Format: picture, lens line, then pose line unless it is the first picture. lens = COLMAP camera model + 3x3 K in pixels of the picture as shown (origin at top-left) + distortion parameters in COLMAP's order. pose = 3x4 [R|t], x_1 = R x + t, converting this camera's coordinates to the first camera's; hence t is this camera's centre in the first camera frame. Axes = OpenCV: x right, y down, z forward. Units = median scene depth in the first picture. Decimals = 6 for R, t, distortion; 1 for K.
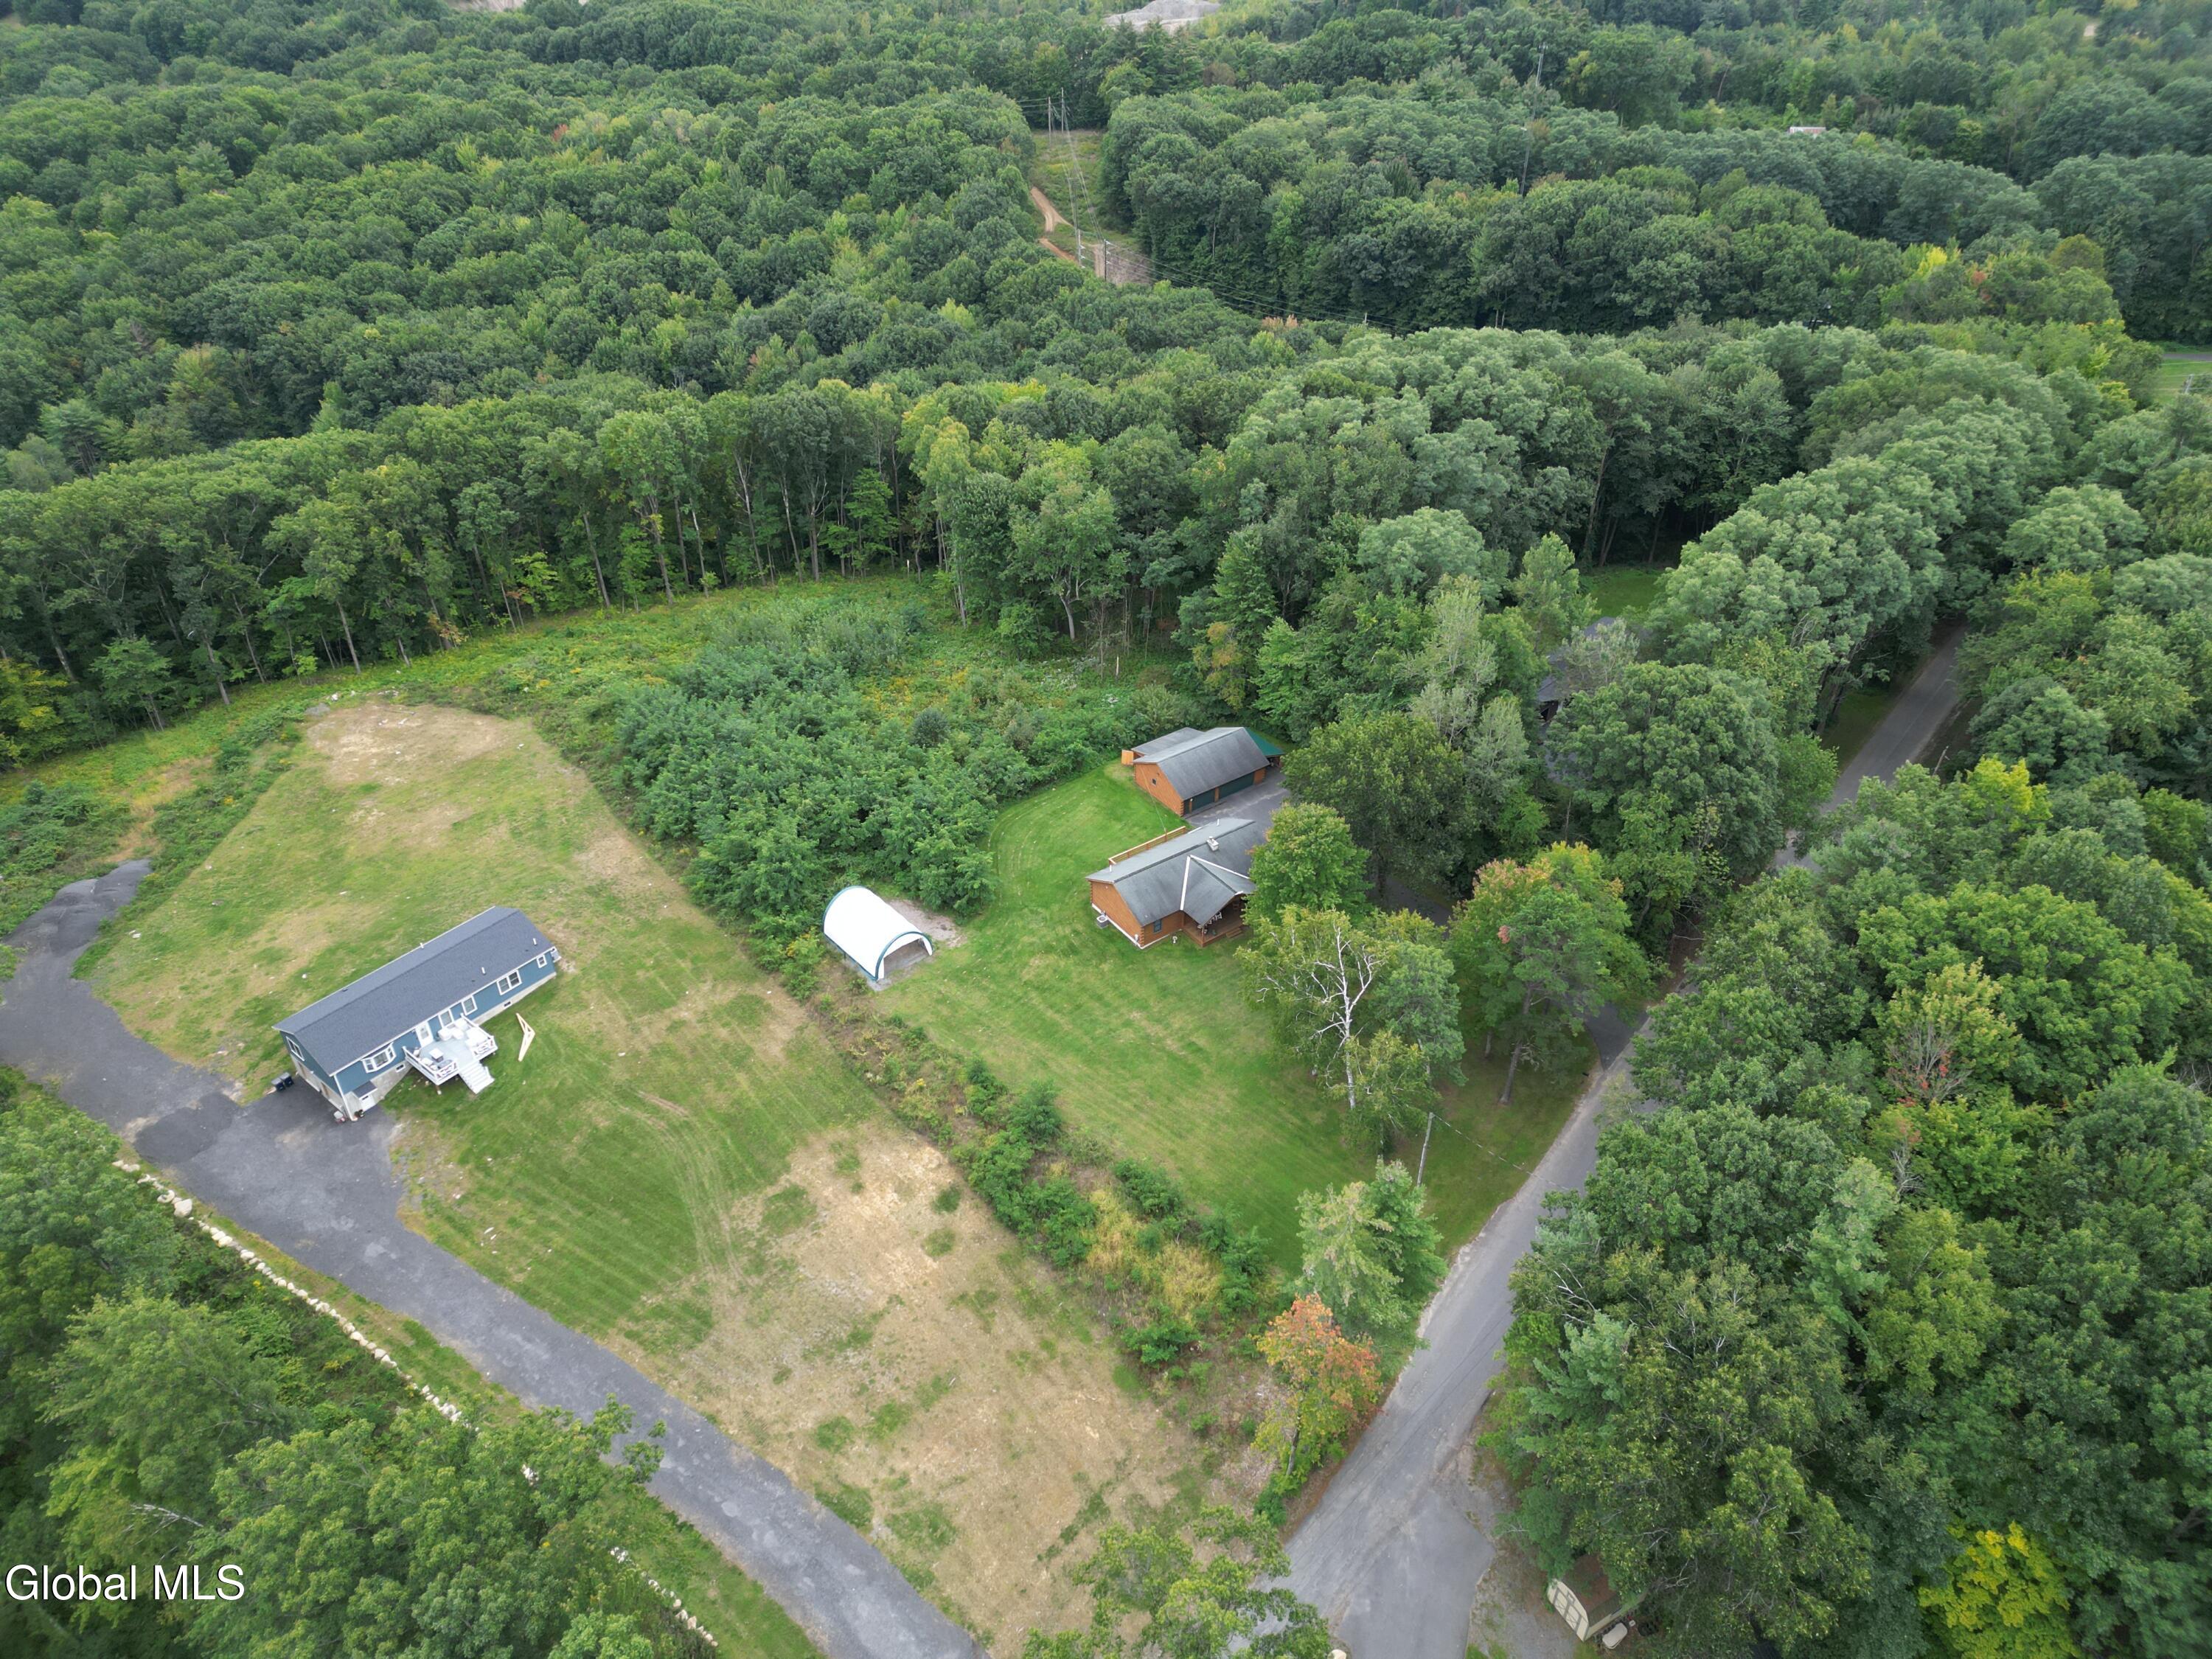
lens RADIAL K [[1521.9, 0, 1106.0], [0, 1521.9, 829.5], [0, 0, 1]] dist [0.065535, -0.050036]
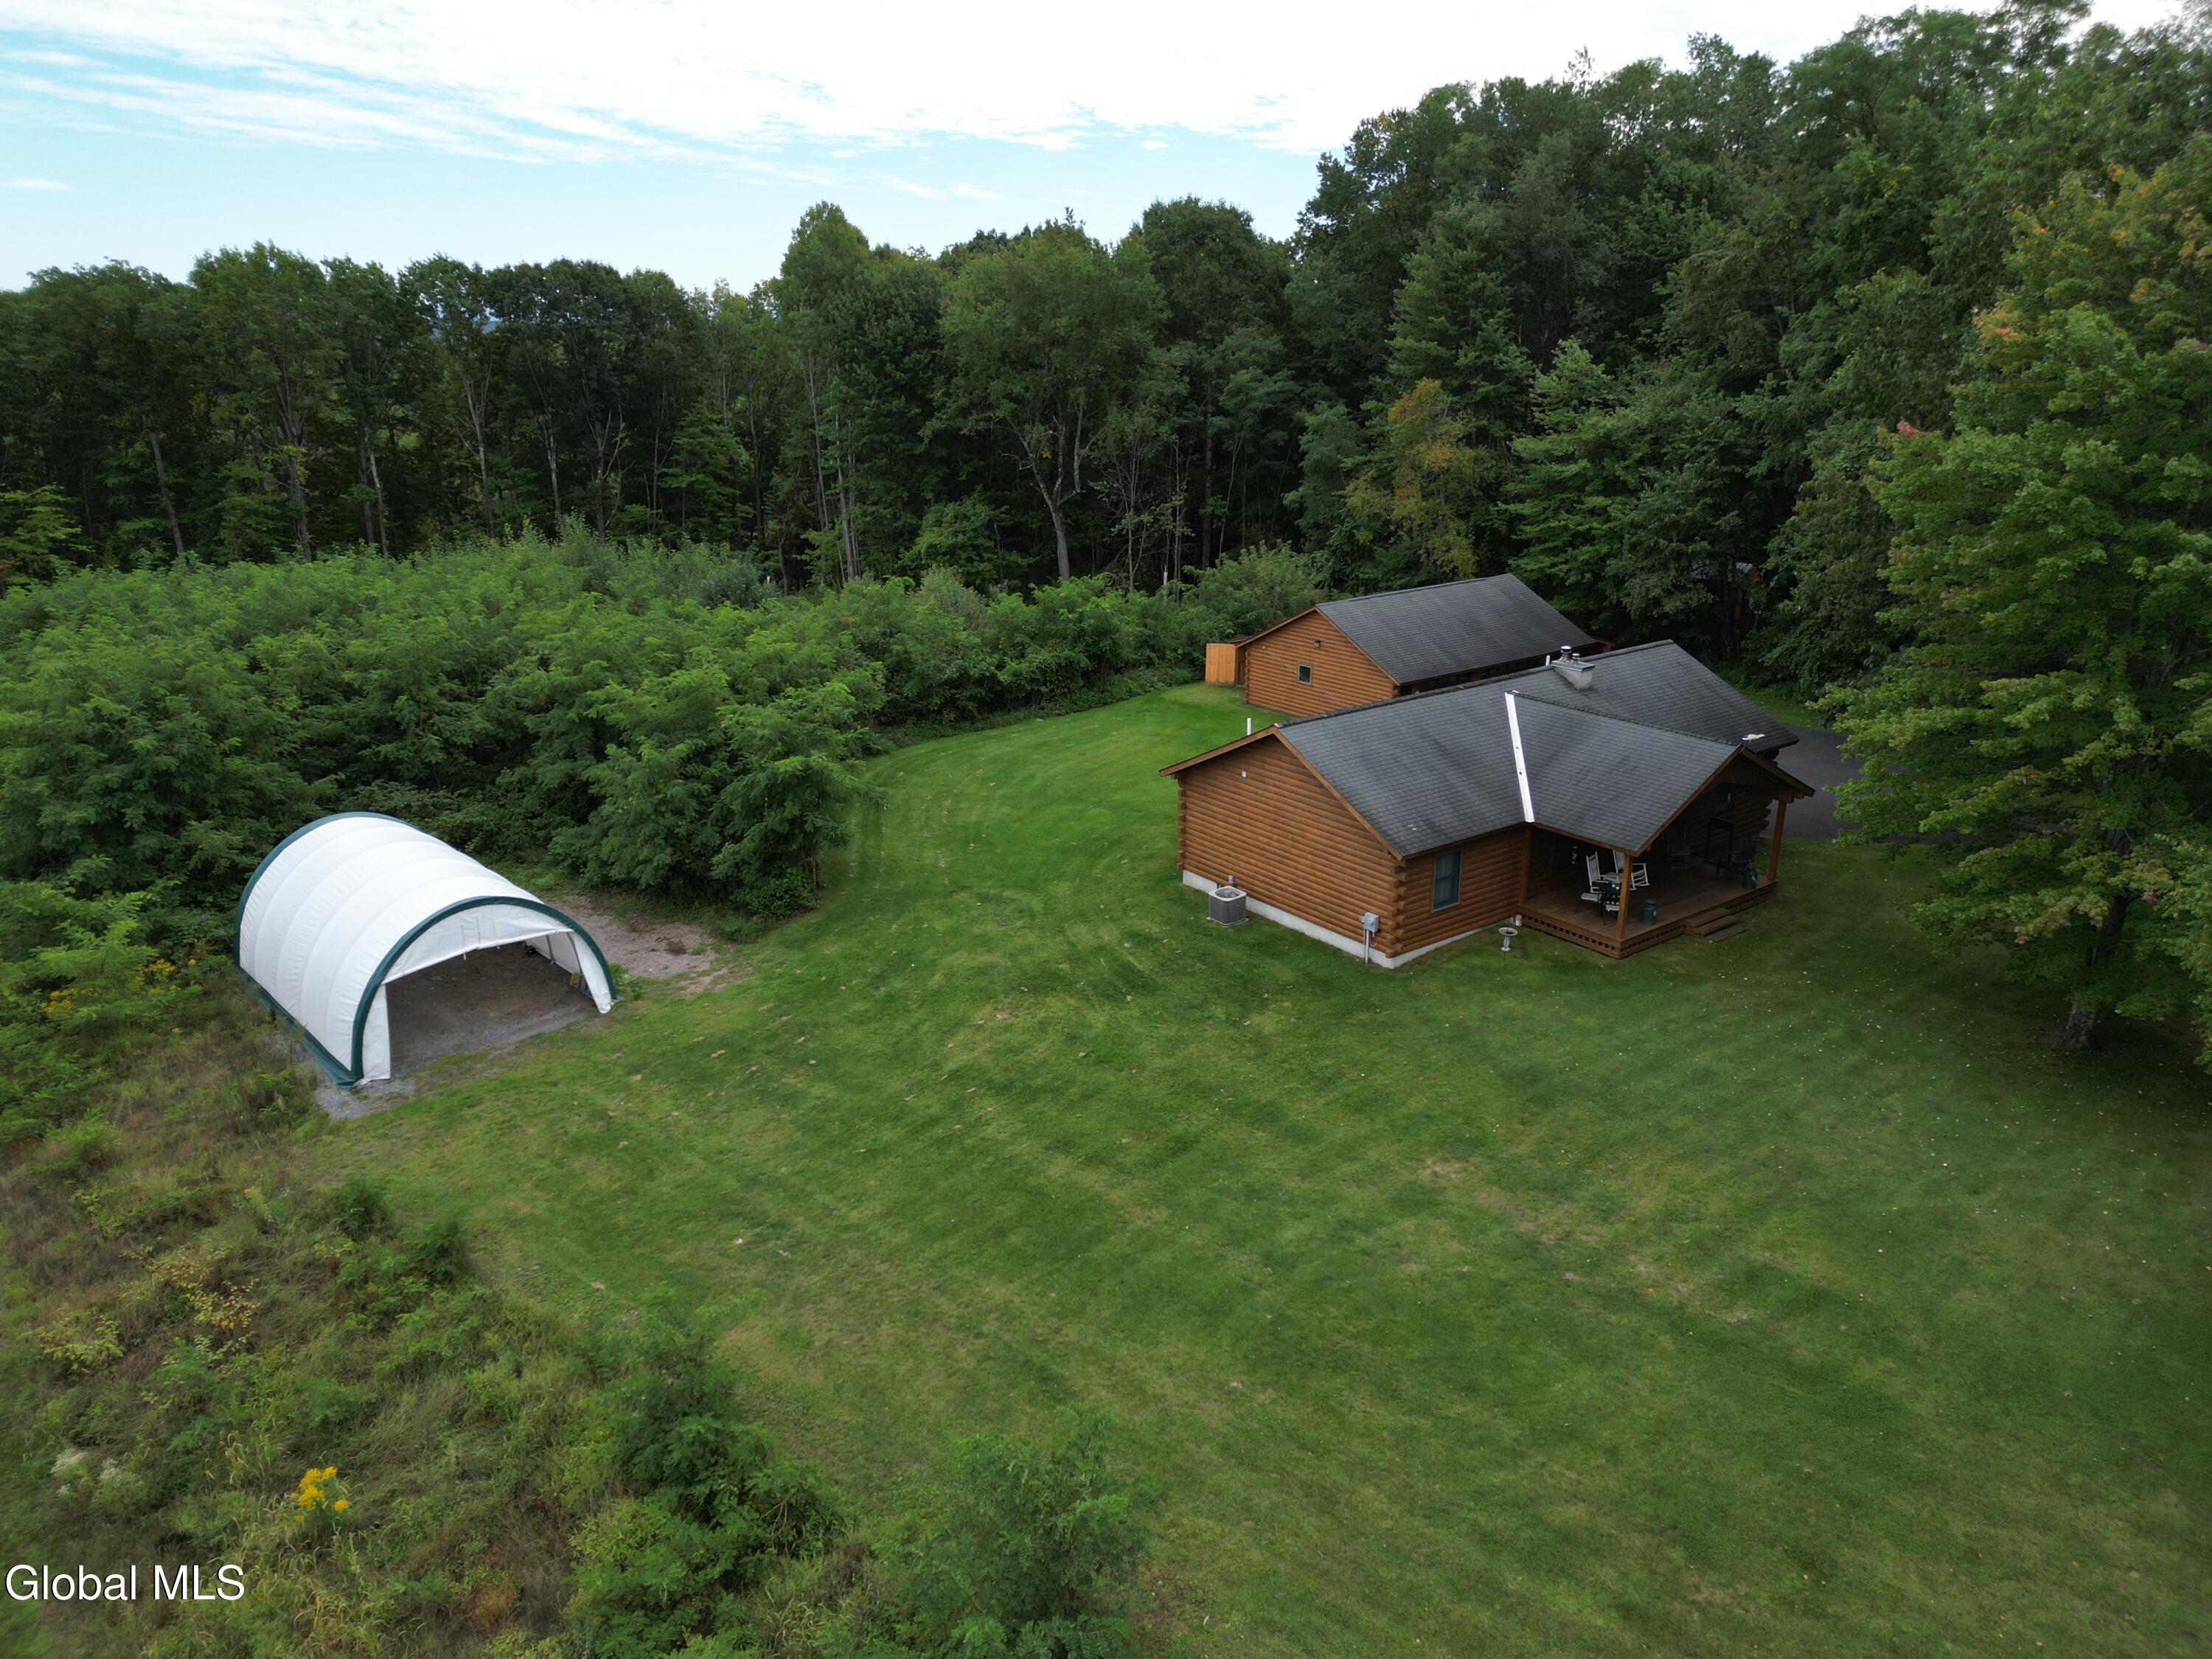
lens RADIAL K [[1521.9, 0, 1106.0], [0, 1521.9, 829.5], [0, 0, 1]] dist [0.065535, -0.050036]
pose [[0.999212, 0.000331, 0.039678, -0.040687], [0.011413, 0.955313, -0.295374, 0.145243], [-0.038003, 0.295595, 0.954557, 0.797801]]
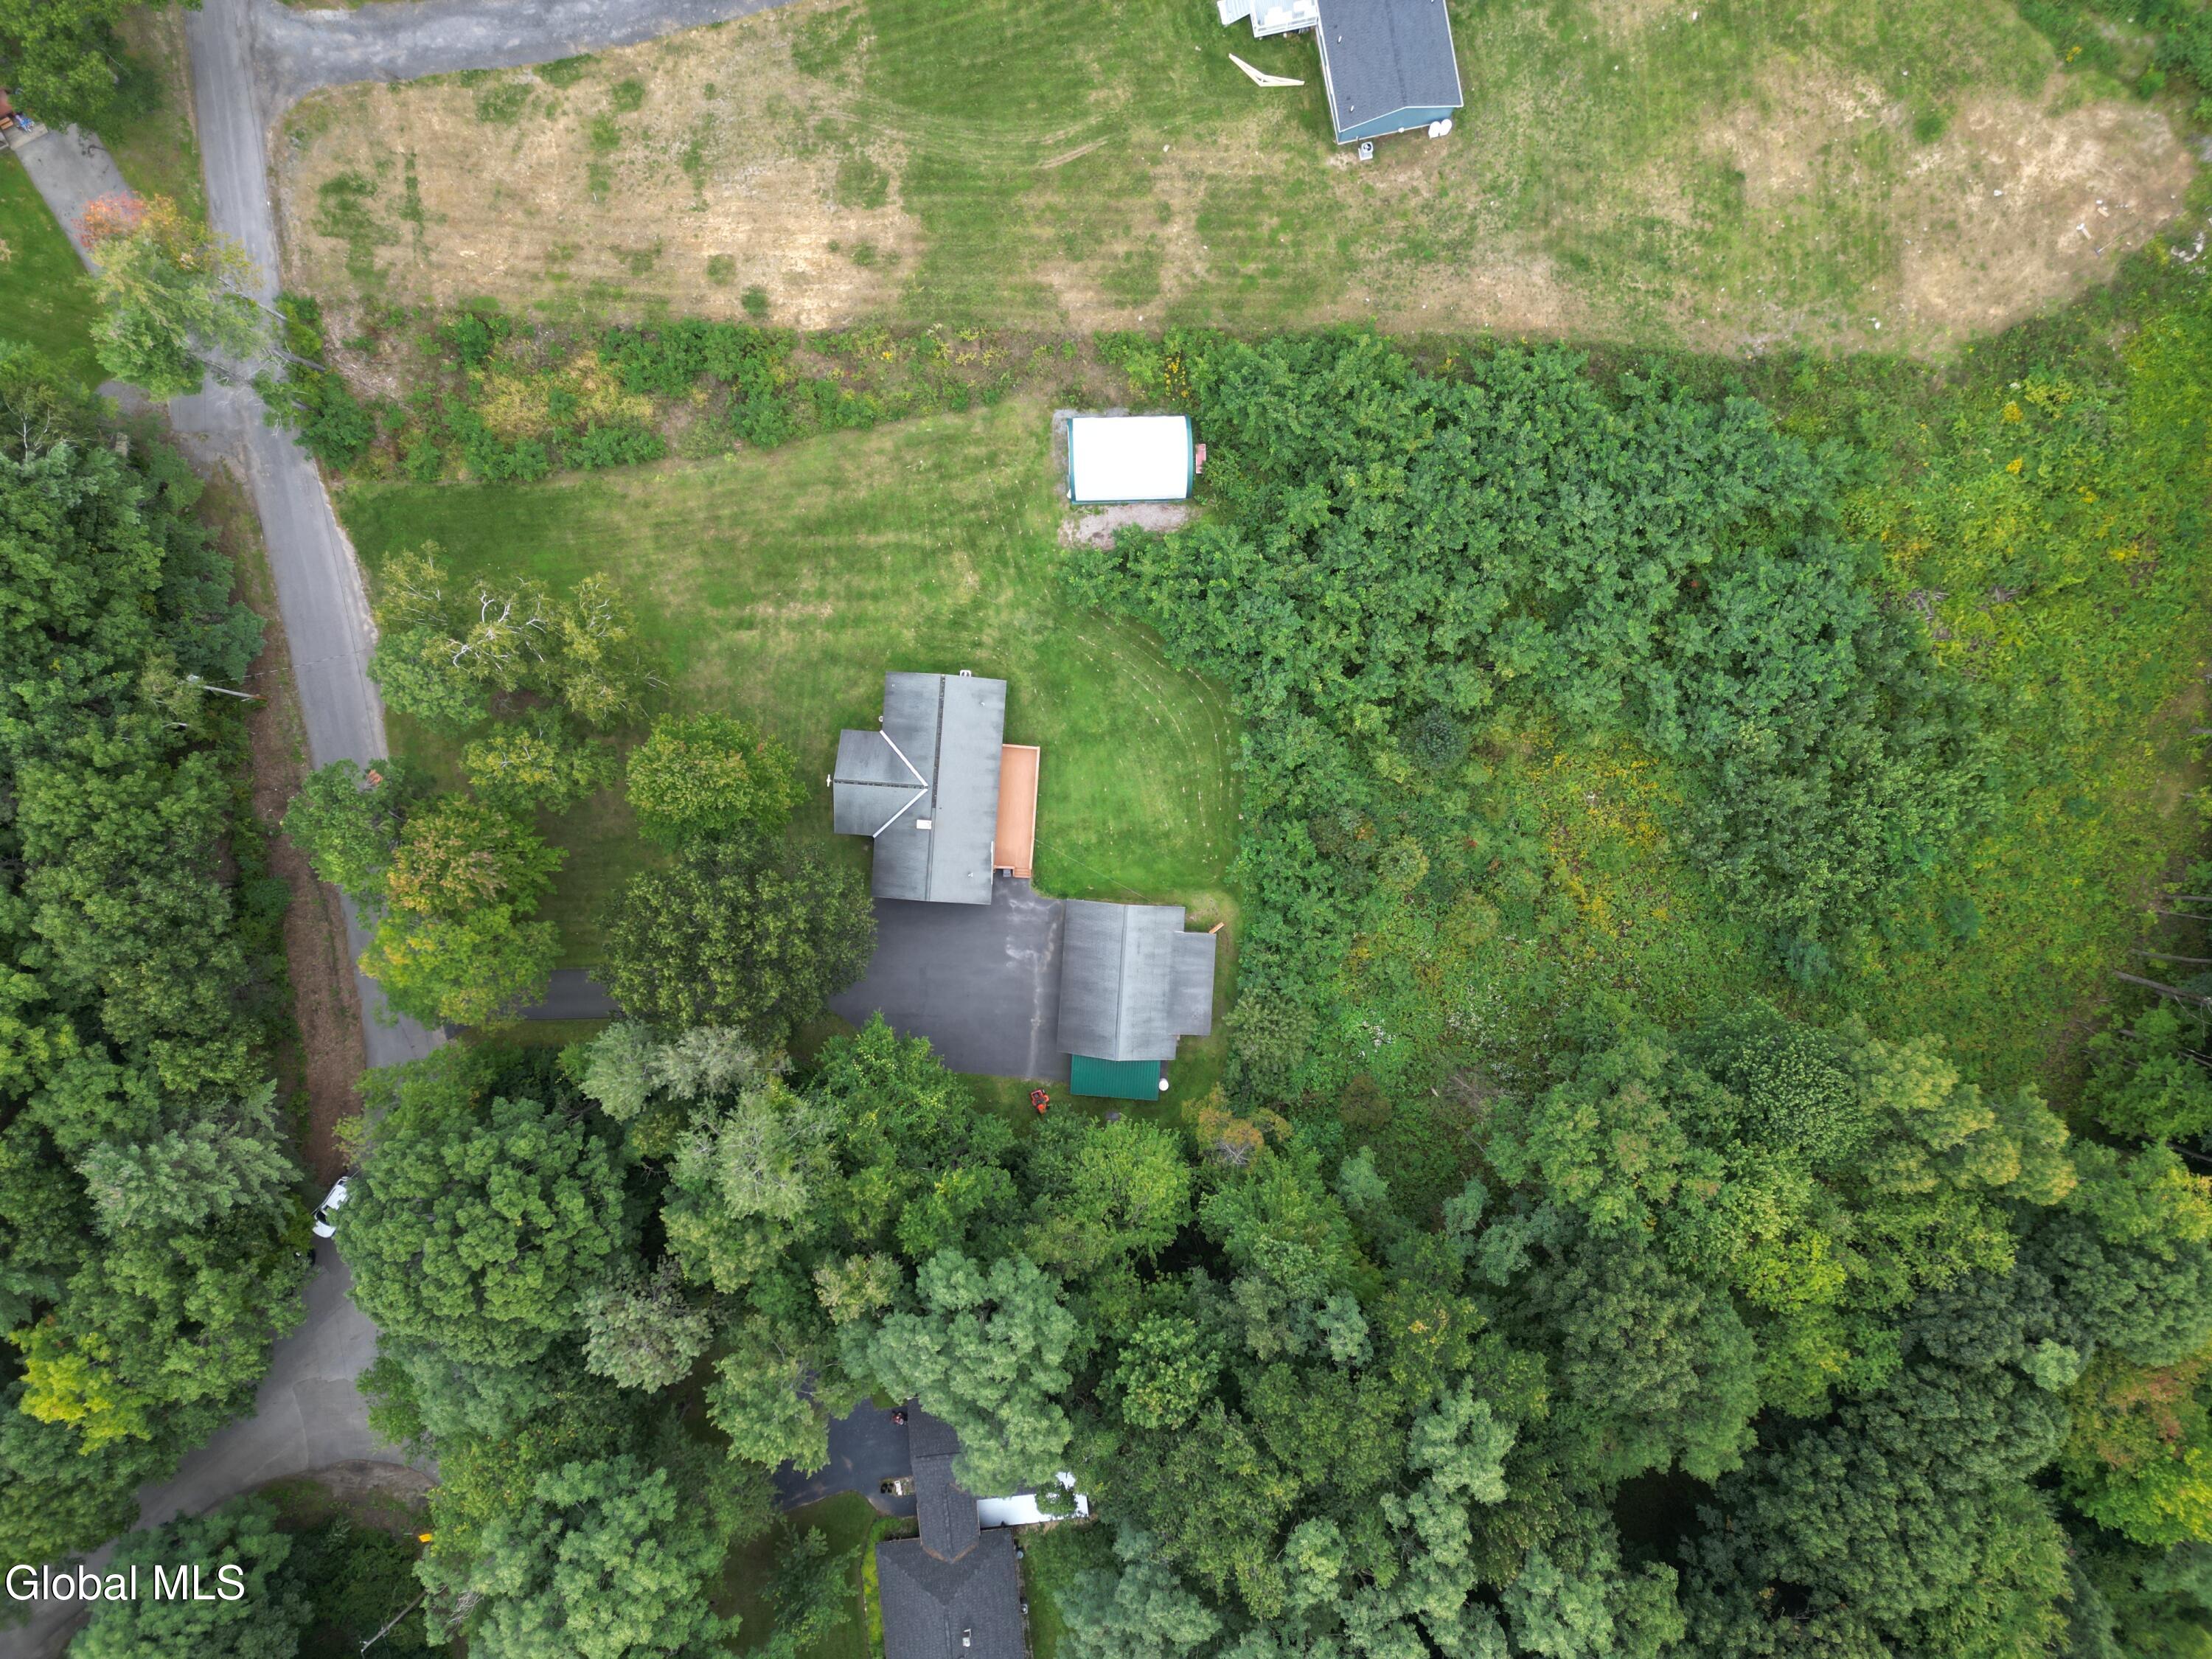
lens RADIAL K [[1521.9, 0, 1106.0], [0, 1521.9, 829.5], [0, 0, 1]] dist [0.065535, -0.050036]
pose [[-0.637879, 0.769763, 0.023980, -0.007530], [-0.441552, -0.391057, 0.807531, -0.741752], [0.630985, 0.504519, 0.589337, 0.664107]]
